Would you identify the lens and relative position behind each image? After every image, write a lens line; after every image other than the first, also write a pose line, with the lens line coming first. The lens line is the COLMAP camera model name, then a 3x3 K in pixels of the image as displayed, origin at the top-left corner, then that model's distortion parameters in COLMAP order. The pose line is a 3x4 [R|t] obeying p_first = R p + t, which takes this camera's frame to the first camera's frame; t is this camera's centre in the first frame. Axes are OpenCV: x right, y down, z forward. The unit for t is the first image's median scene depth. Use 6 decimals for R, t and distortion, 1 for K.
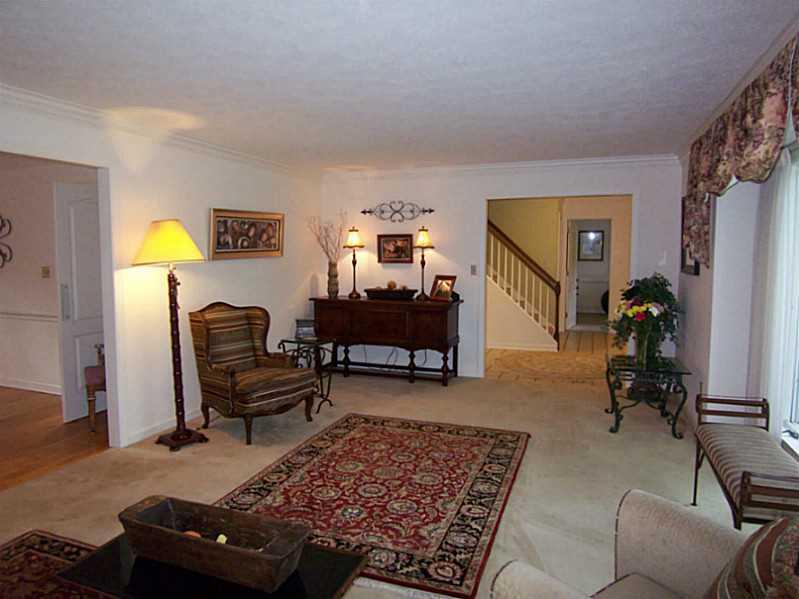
lens RADIAL K [[539.1, 0, 397.8], [0, 539.1, 289.5], [0, 0, 1]] dist [-0.000334, -0.057894]
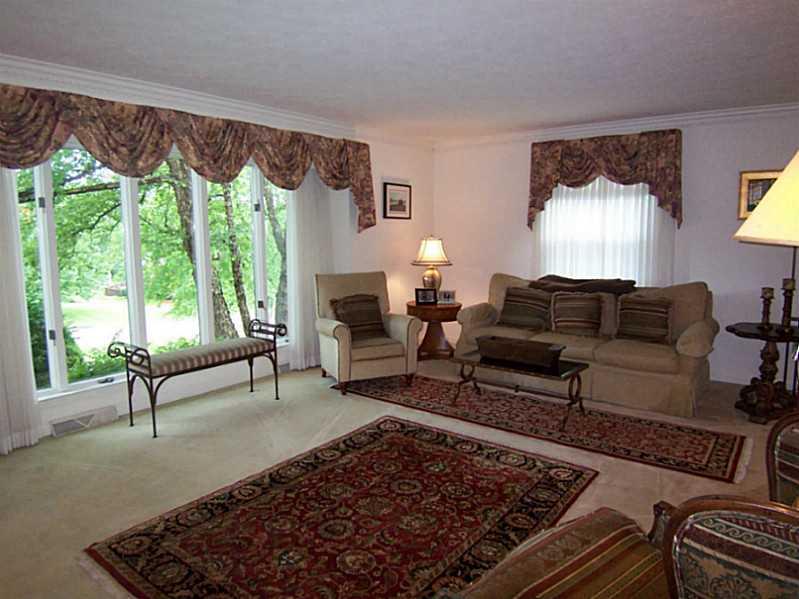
lens RADIAL K [[539.1, 0, 397.8], [0, 539.1, 289.5], [0, 0, 1]] dist [-0.000334, -0.057894]
pose [[-0.954024, -0.024113, 0.298758, -0.286924], [0.032225, 0.982730, 0.182220, -0.113900], [-0.297992, 0.183470, -0.936771, 1.737838]]
